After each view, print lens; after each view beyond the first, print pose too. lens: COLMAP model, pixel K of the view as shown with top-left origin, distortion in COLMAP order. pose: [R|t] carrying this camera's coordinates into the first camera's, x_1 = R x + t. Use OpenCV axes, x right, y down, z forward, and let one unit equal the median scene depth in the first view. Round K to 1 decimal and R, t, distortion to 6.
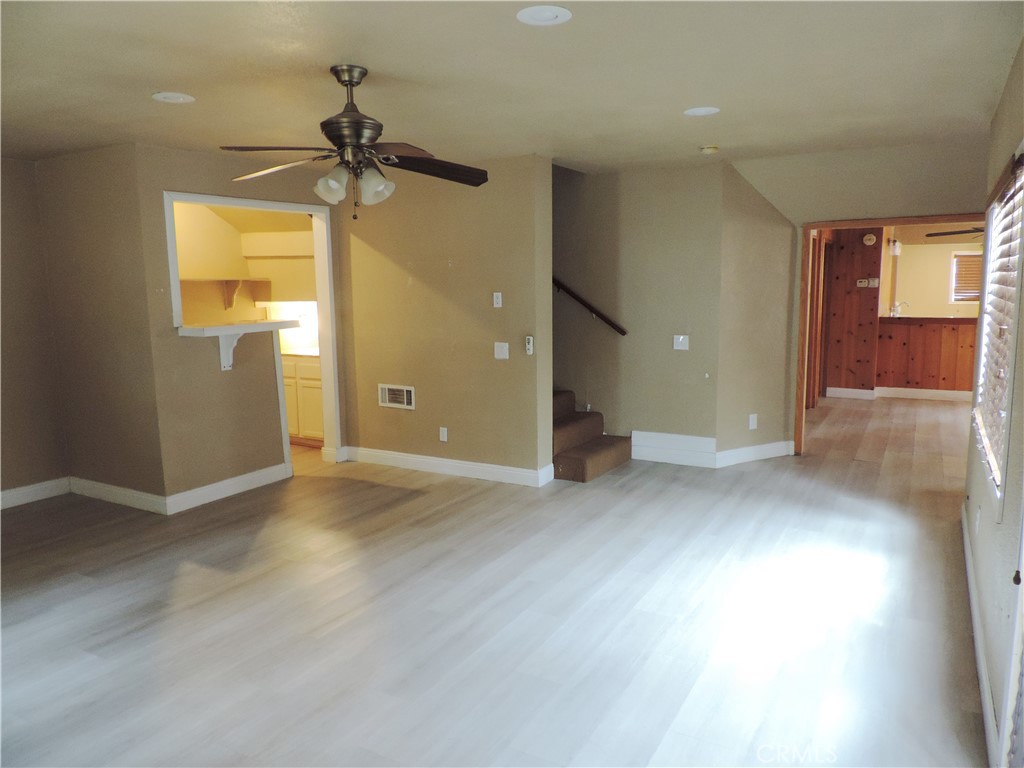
lens RADIAL K [[746.6, 0, 511.1], [0, 746.6, 388.3], [0, 0, 1]] dist [-0.018621, 0.005401]
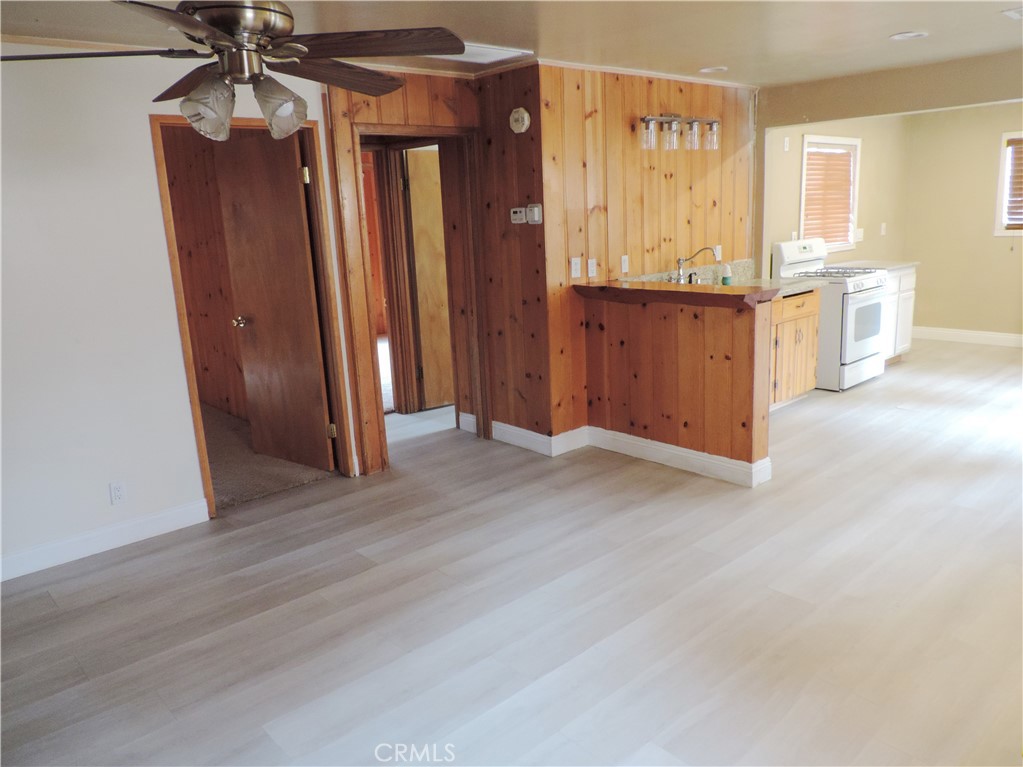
lens RADIAL K [[745.9, 0, 517.6], [0, 745.9, 383.9], [0, 0, 1]] dist [-0.018621, 0.005401]
pose [[0.946964, 0.036588, -0.319251, 0.646117], [-0.006401, 0.995447, 0.095098, -0.081729], [0.321277, -0.088011, 0.942887, 0.556700]]
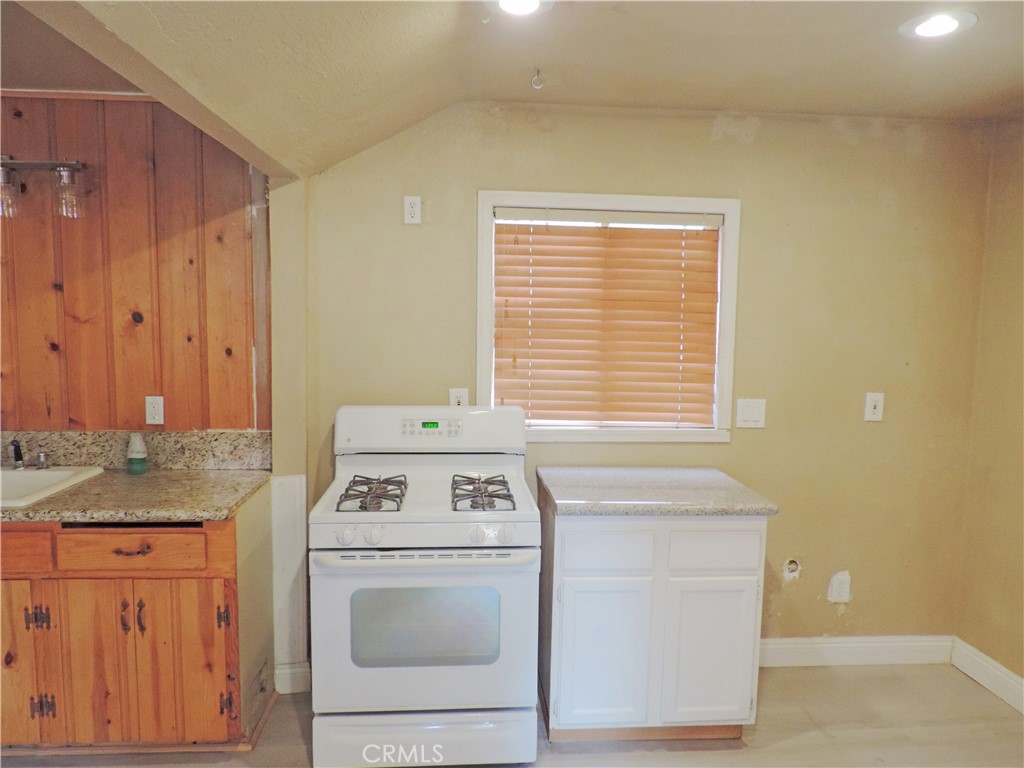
lens RADIAL K [[746.6, 0, 513.1], [0, 746.6, 385.7], [0, 0, 1]] dist [-0.018621, 0.005401]
pose [[0.558473, 0.100126, -0.823458, 0.953996], [-0.140207, 0.989800, 0.025263, -0.172178], [0.817588, 0.101346, 0.566815, 1.140371]]
